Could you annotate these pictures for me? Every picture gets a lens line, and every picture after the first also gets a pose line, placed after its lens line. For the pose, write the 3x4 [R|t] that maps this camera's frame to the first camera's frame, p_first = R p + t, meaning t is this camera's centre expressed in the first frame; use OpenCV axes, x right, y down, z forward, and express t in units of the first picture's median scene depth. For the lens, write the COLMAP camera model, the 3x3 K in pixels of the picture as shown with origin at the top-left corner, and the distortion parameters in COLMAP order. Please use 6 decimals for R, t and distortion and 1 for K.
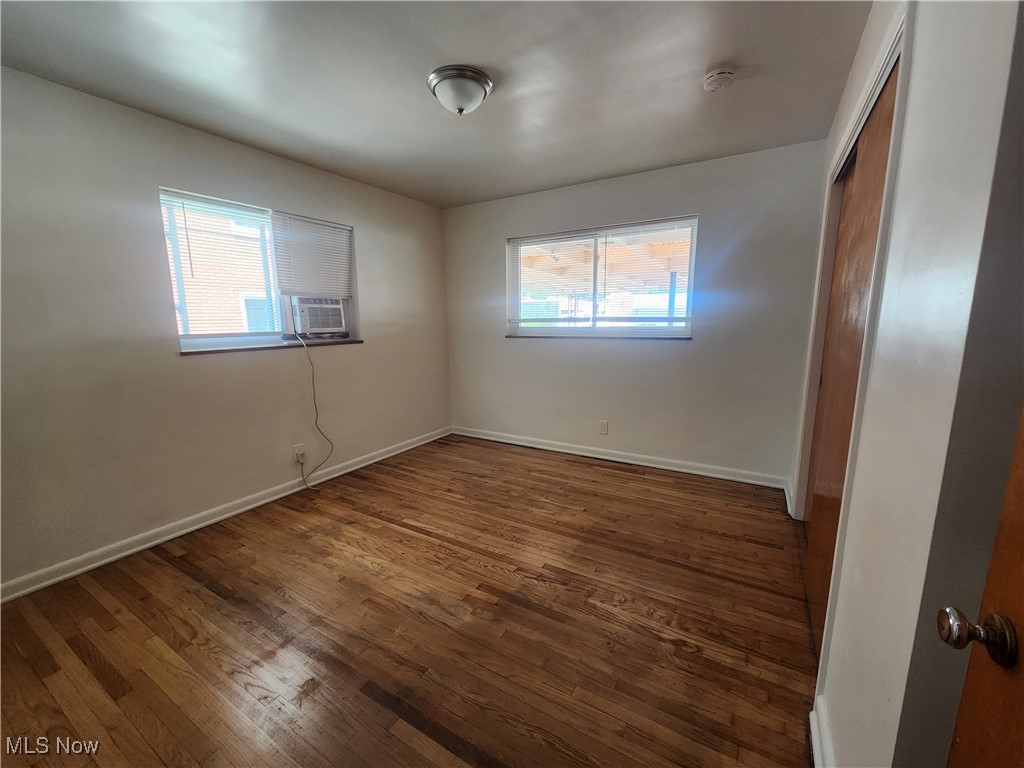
lens RADIAL K [[417.2, 0, 511.8], [0, 417.2, 387.9], [0, 0, 1]] dist [0.000443, -0.000174]
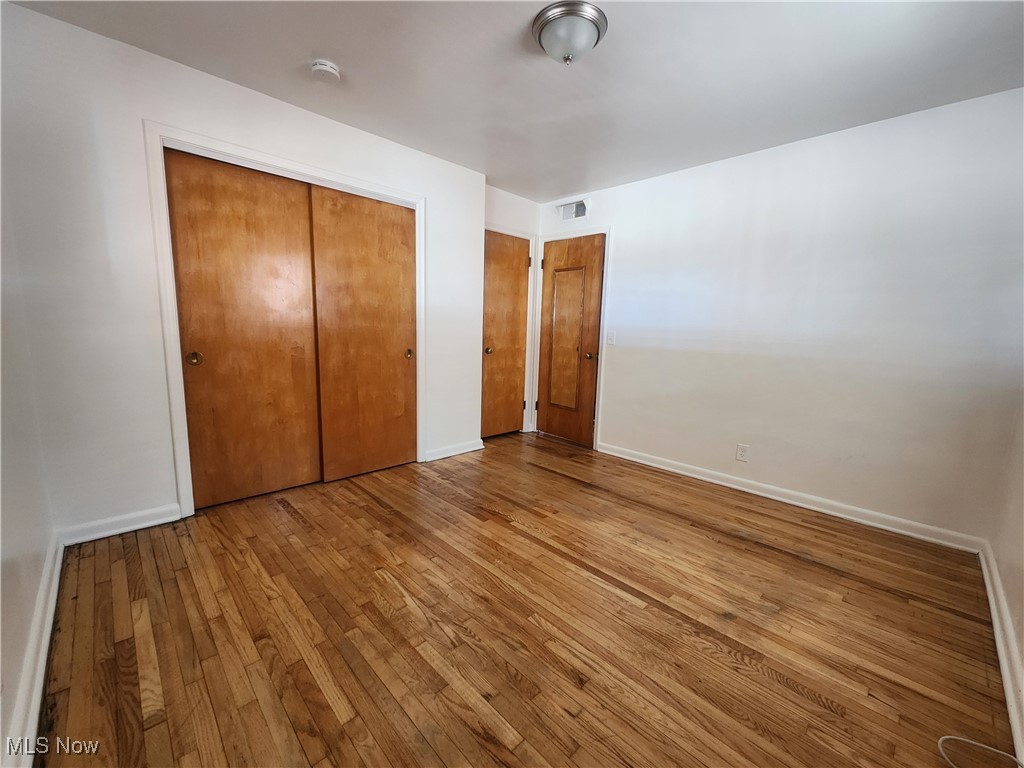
lens RADIAL K [[417.2, 0, 512.6], [0, 417.2, 384.9], [0, 0, 1]] dist [0.000443, -0.000174]
pose [[-0.968067, -0.054029, 0.244801, -0.202922], [0.020745, 0.955886, 0.293006, -0.206914], [-0.249832, 0.288727, -0.924240, 1.565183]]
